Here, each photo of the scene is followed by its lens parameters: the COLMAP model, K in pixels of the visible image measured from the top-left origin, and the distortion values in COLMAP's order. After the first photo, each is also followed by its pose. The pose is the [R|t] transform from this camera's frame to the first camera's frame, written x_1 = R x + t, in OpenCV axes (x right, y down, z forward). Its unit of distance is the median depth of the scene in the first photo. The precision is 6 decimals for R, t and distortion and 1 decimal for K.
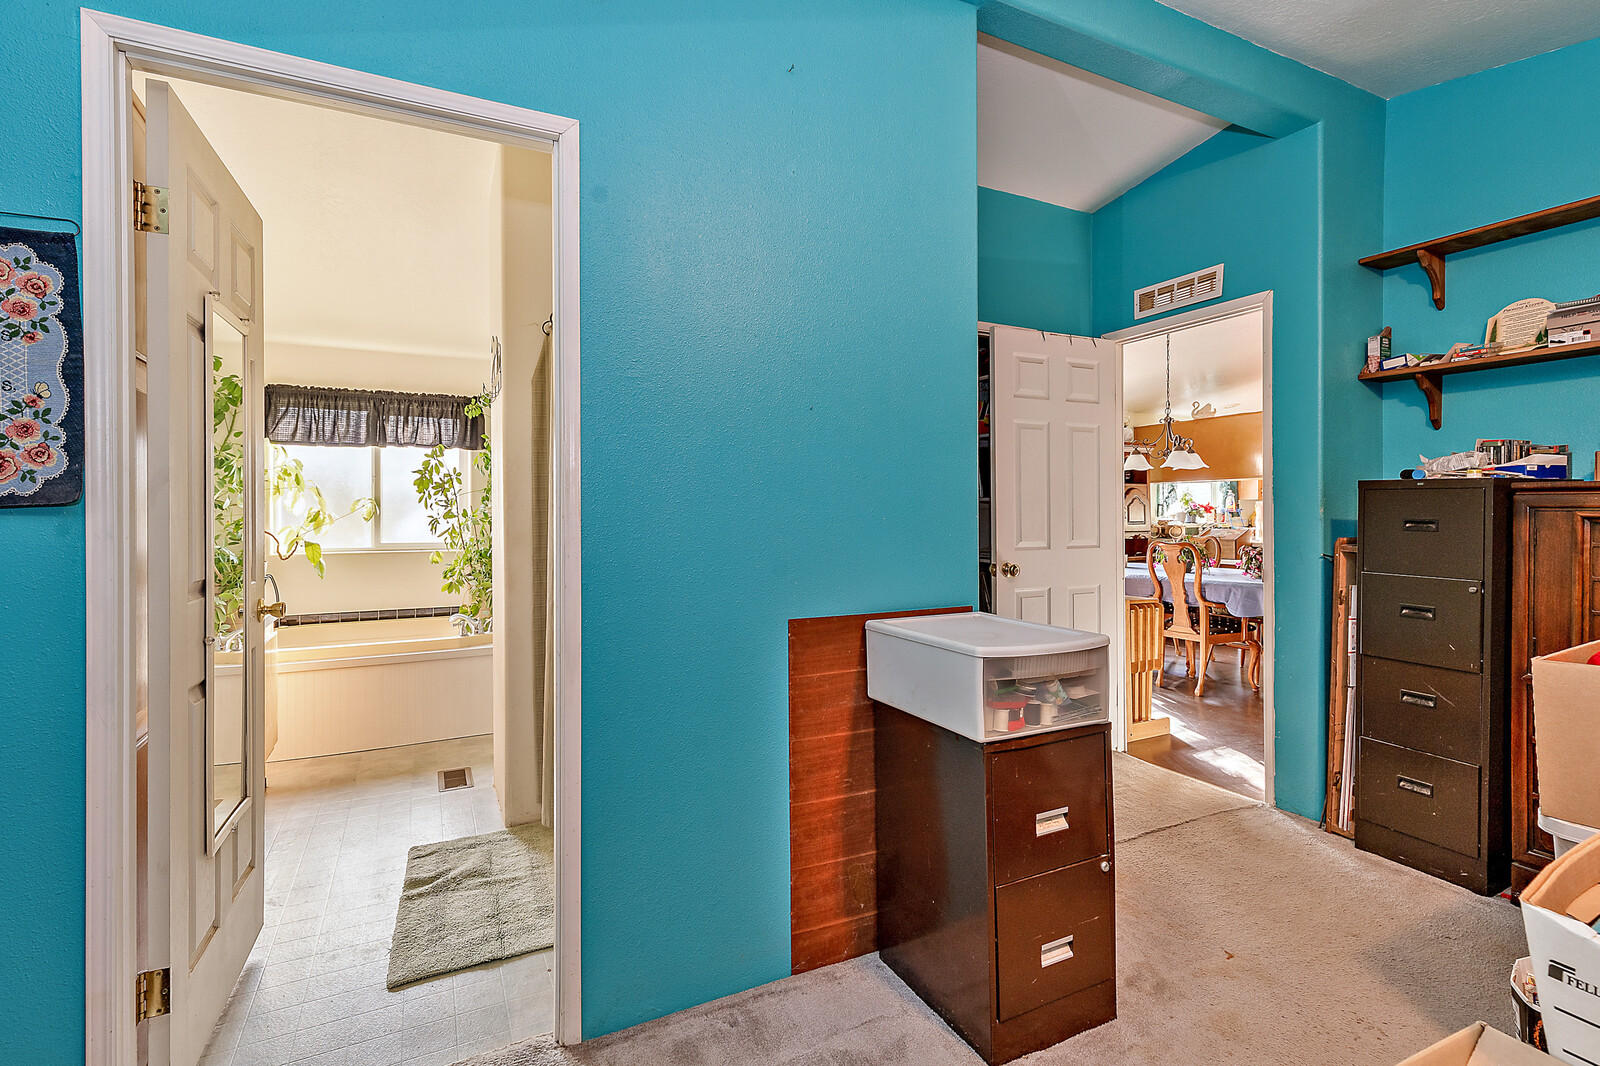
lens RADIAL K [[729.9, 0, 776.1], [0, 729.9, 504.1], [0, 0, 1]] dist [0.012719, -0.003354]
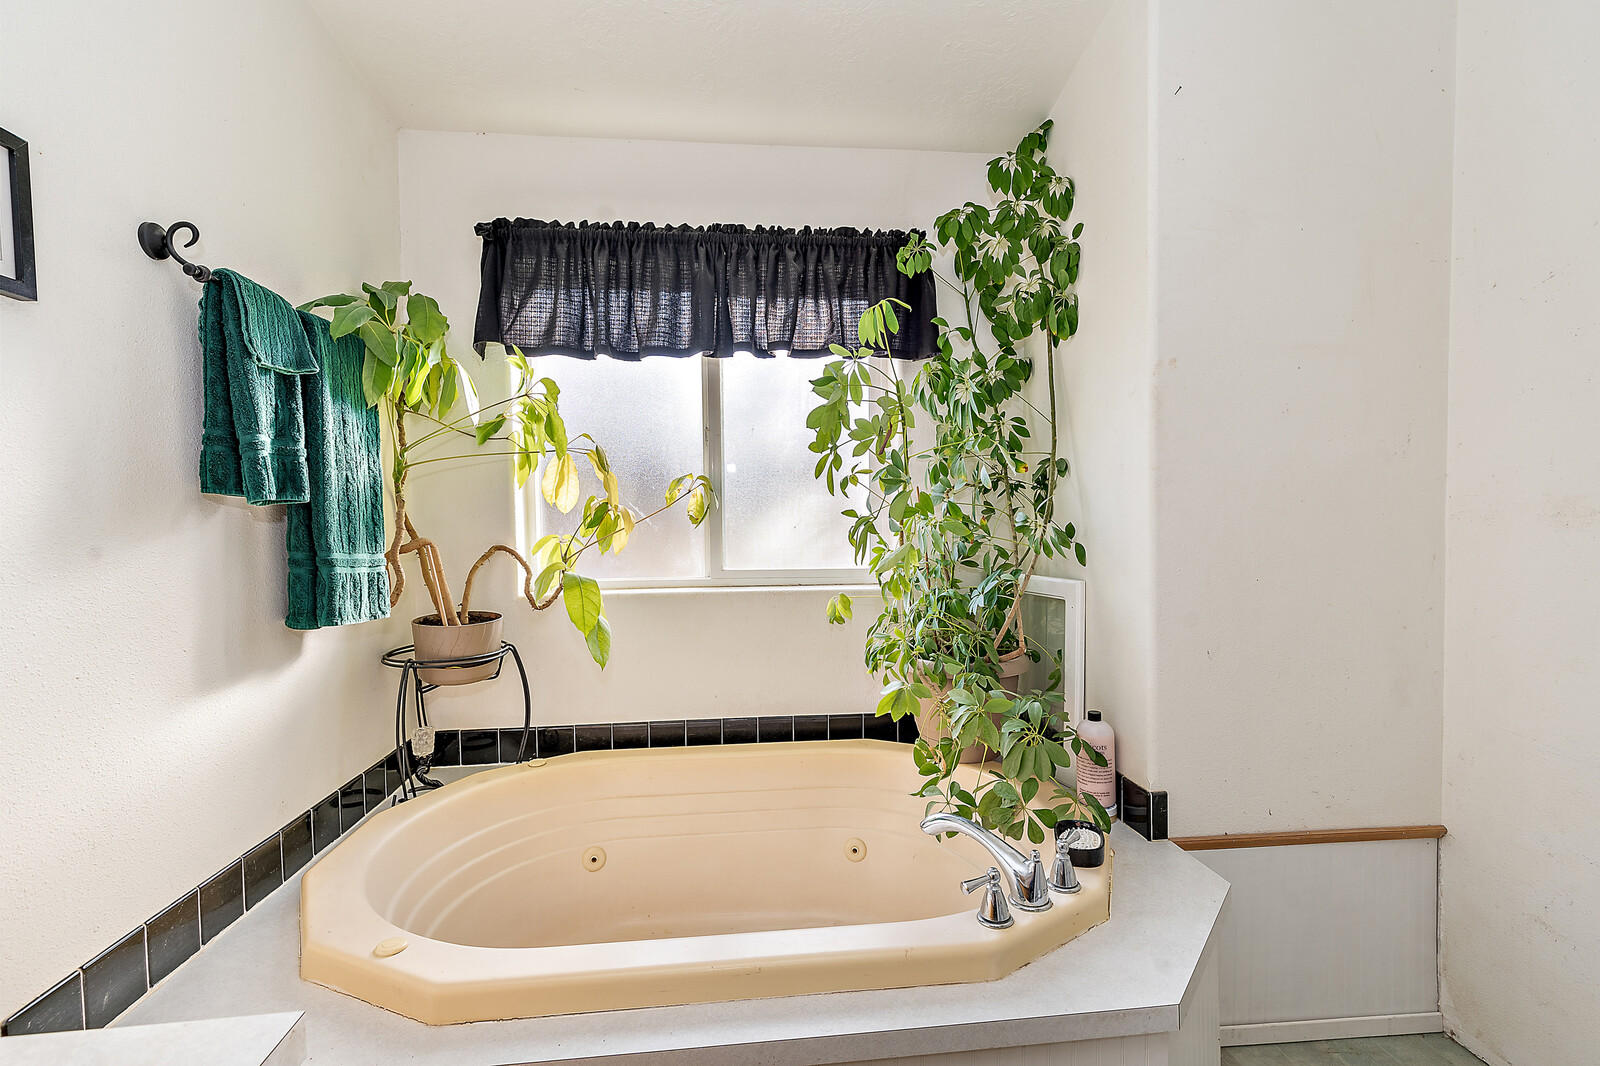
lens RADIAL K [[729.9, 0, 801.5], [0, 729.9, 528.3], [0, 0, 1]] dist [0.012719, -0.003354]
pose [[0.936339, 0.000705, -0.351096, -0.349102], [0.012471, 0.999300, 0.035264, 0.010891], [0.350875, -0.037397, 0.935675, 0.617753]]
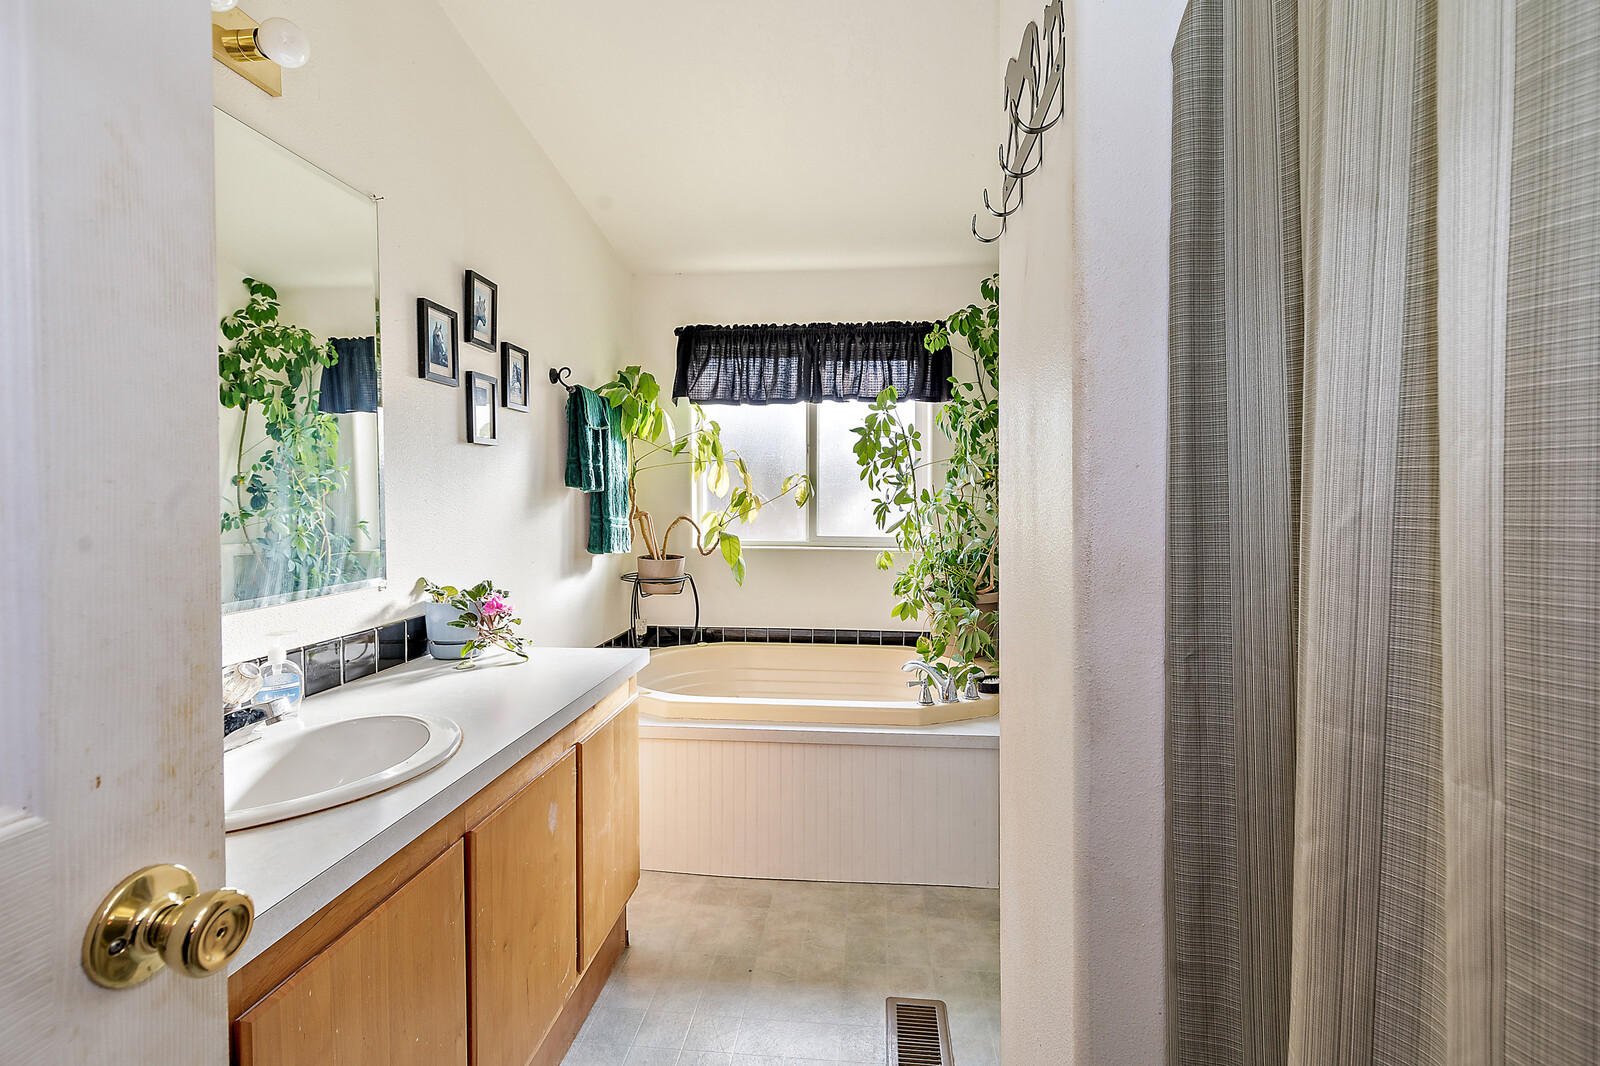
lens RADIAL K [[729.9, 0, 804.9], [0, 729.9, 507.1], [0, 0, 1]] dist [0.012719, -0.003354]
pose [[0.855147, 0.013416, -0.518211, -0.181014], [-0.000849, 0.999700, 0.024481, 0.006880], [0.518384, -0.020495, 0.854902, 0.391791]]
